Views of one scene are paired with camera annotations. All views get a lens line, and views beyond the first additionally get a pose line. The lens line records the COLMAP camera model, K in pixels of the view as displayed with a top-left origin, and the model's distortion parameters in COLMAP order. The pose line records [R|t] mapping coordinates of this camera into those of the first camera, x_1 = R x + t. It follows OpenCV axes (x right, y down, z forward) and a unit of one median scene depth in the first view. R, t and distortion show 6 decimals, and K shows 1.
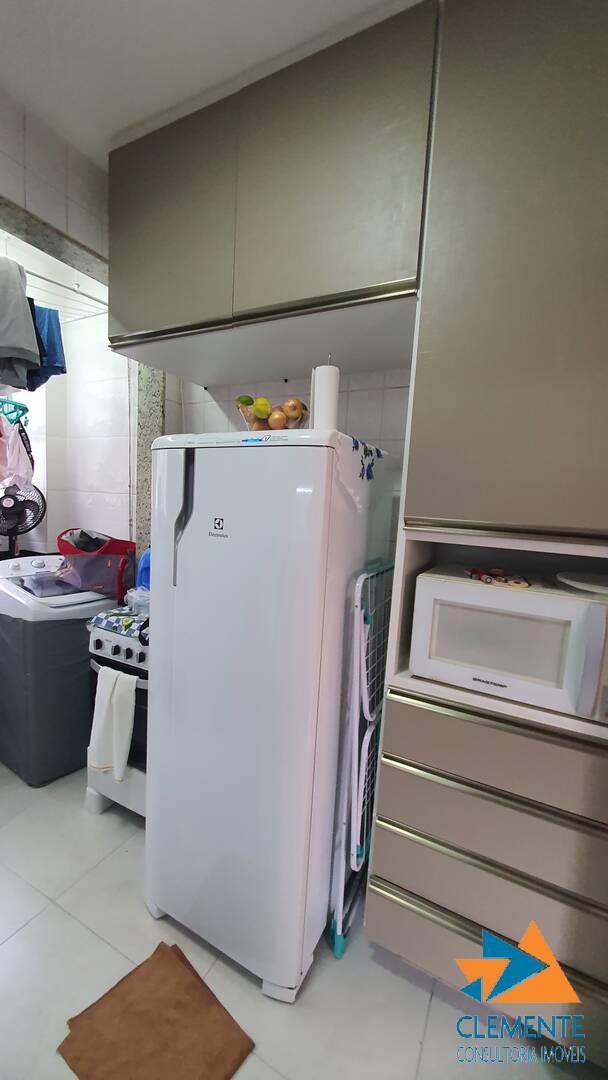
lens RADIAL K [[429.1, 0, 287.9], [0, 429.1, 547.9], [0, 0, 1]] dist [0.002993, -0.001733]
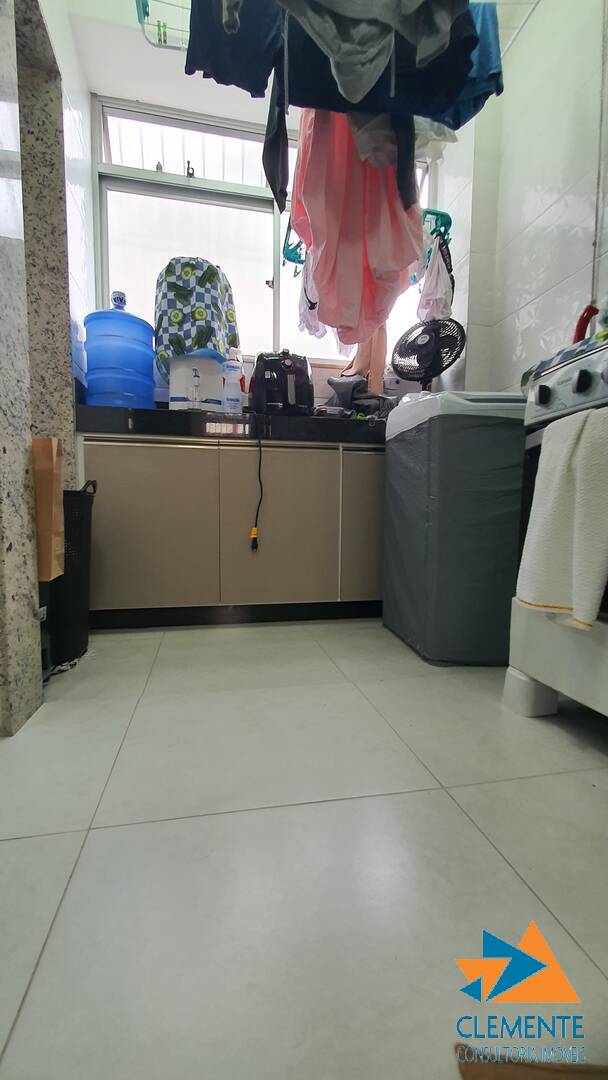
lens RADIAL K [[429.1, 0, 300.2], [0, 429.1, 543.9], [0, 0, 1]] dist [0.002993, -0.001733]
pose [[0.641561, 0.018562, -0.766848, -0.216138], [-0.060929, 0.997782, -0.026822, 0.448169], [0.764649, 0.063931, 0.641268, 0.421003]]
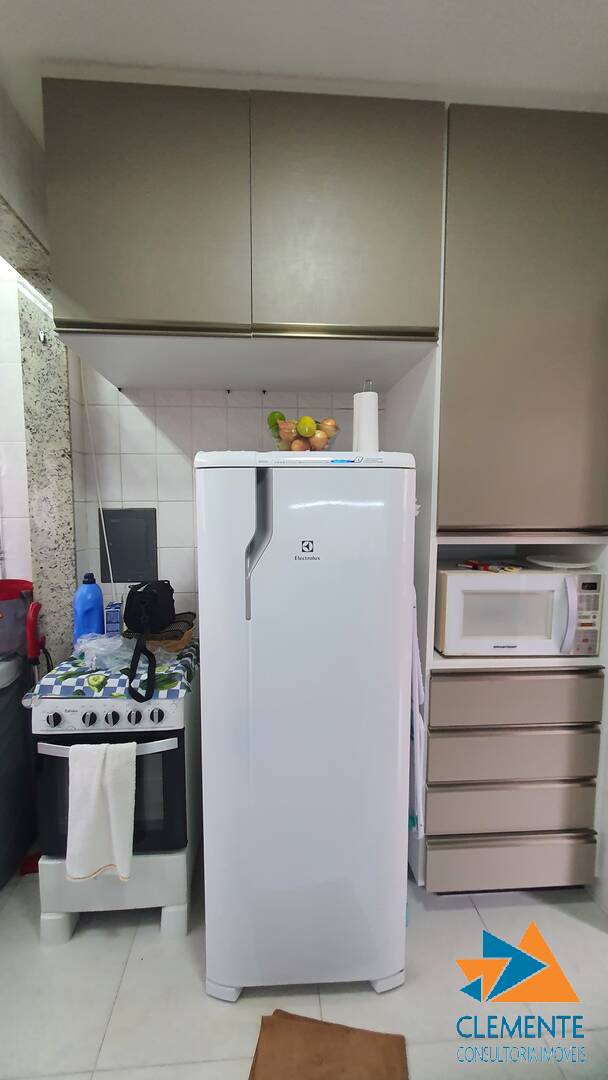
lens RADIAL K [[429.1, 0, 289.5], [0, 429.1, 548.5], [0, 0, 1]] dist [0.002993, -0.001733]
pose [[0.846165, -0.097643, 0.523900, -0.459634], [0.101281, 0.994619, 0.021794, -0.050232], [-0.523209, 0.034620, 0.851501, 0.129751]]
